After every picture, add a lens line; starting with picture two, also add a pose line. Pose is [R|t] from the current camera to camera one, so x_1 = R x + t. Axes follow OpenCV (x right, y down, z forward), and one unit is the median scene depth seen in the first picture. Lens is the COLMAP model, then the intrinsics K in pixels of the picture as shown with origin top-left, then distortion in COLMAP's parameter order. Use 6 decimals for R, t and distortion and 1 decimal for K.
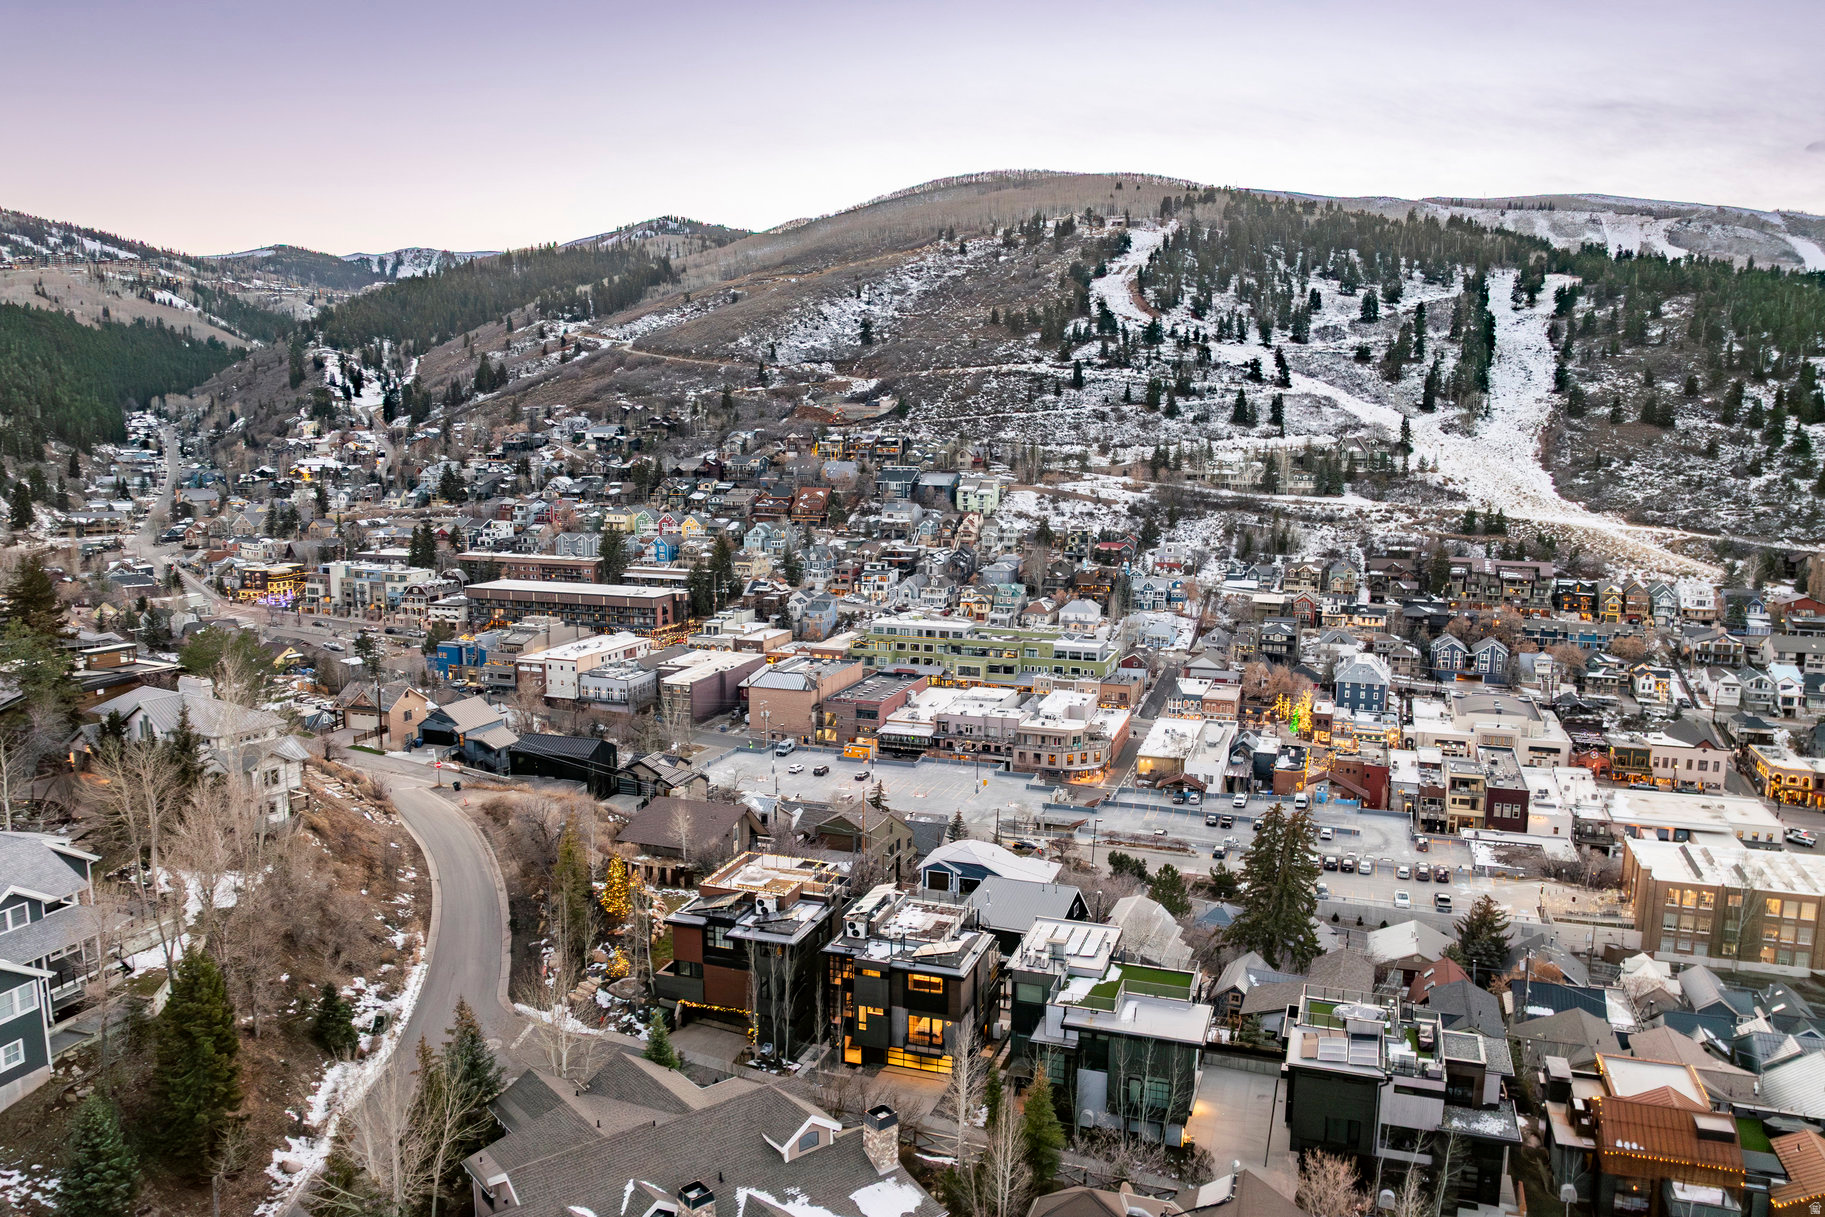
lens RADIAL K [[1309.6, 0, 912.5], [0, 1309.6, 608.5], [0, 0, 1]] dist [0.000951, 0.000136]
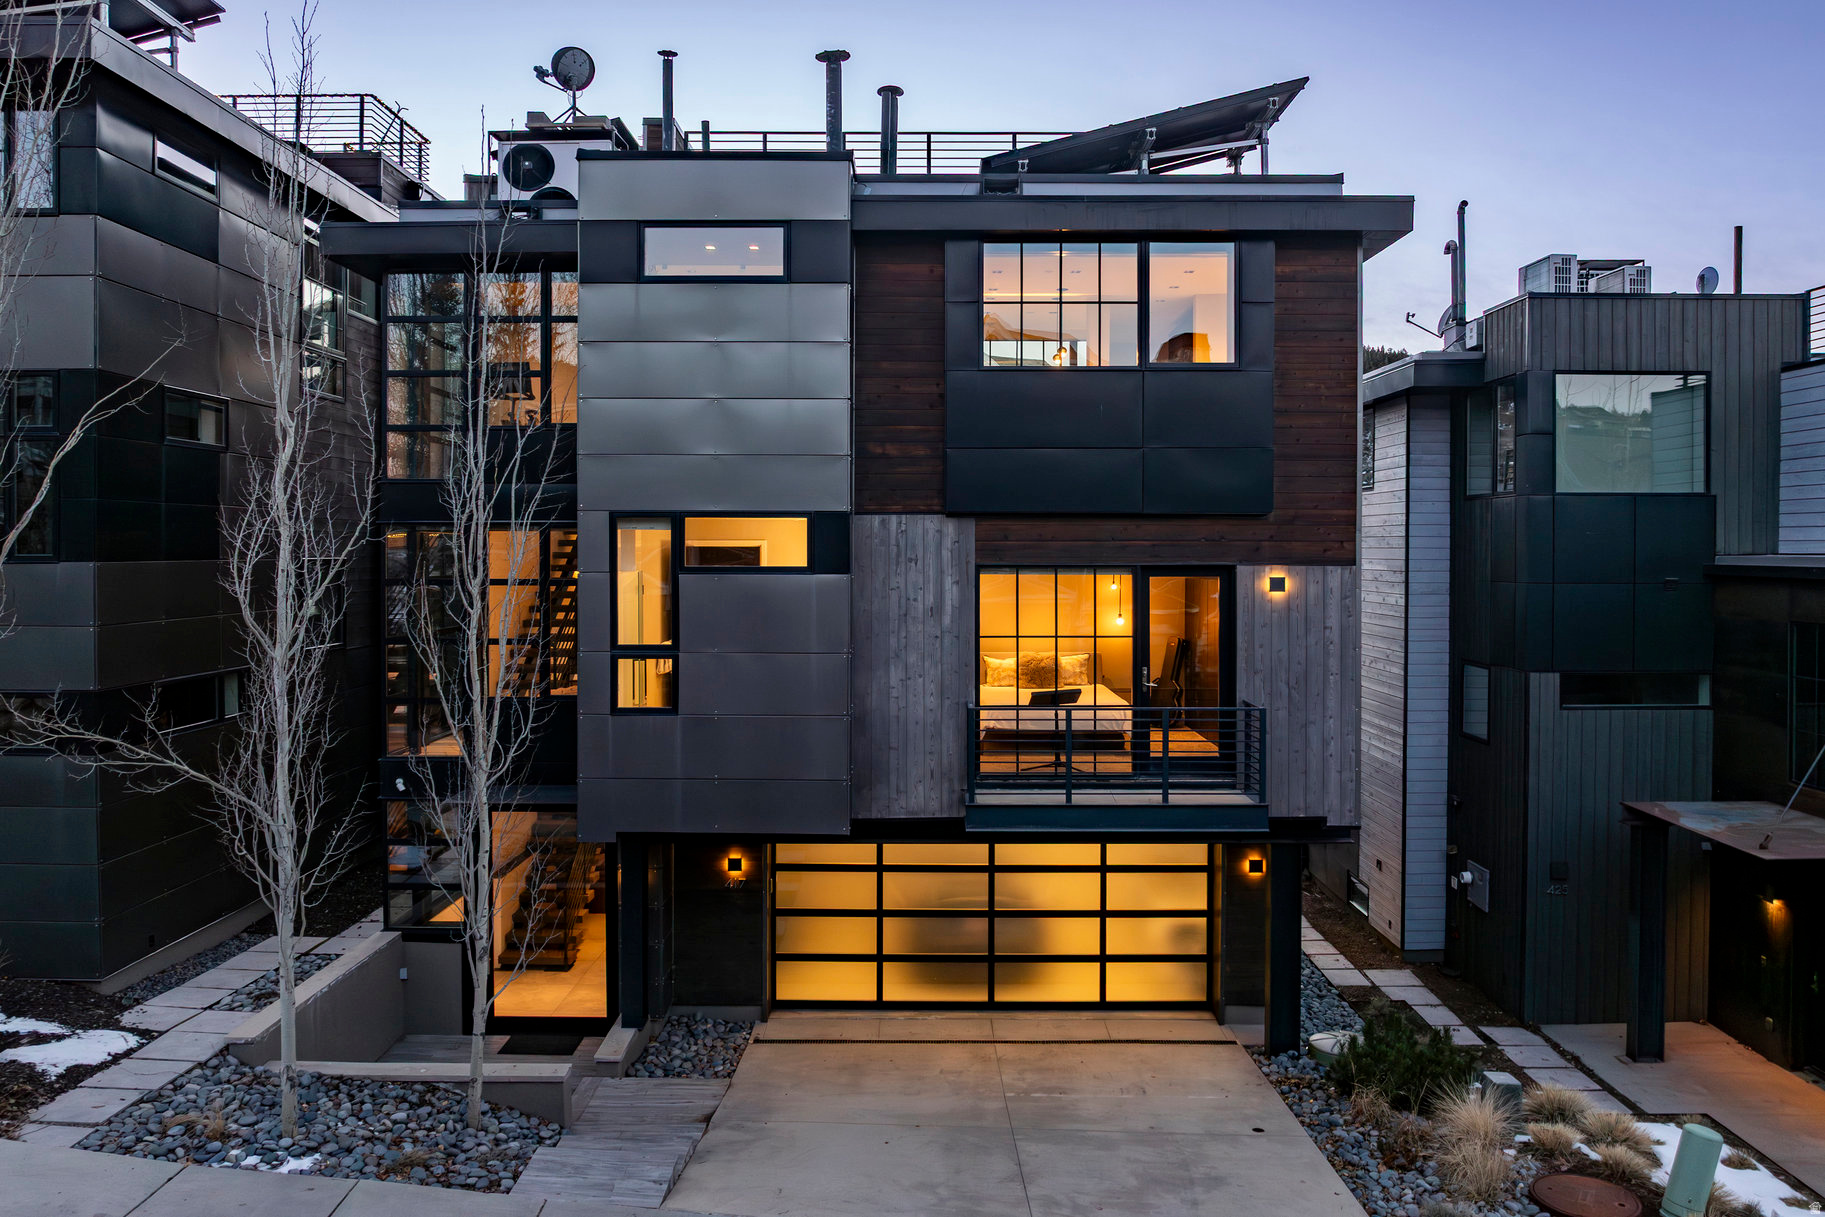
lens RADIAL K [[1348.8, 0, 913.1], [0, 1348.8, 556.4], [0, 0, 1]] dist [-0.033930, -0.001335]
pose [[0.949059, -0.004436, 0.315068, -0.007448], [0.046225, 0.991043, -0.125288, 0.043904], [-0.311690, 0.133470, 0.940763, 0.116139]]
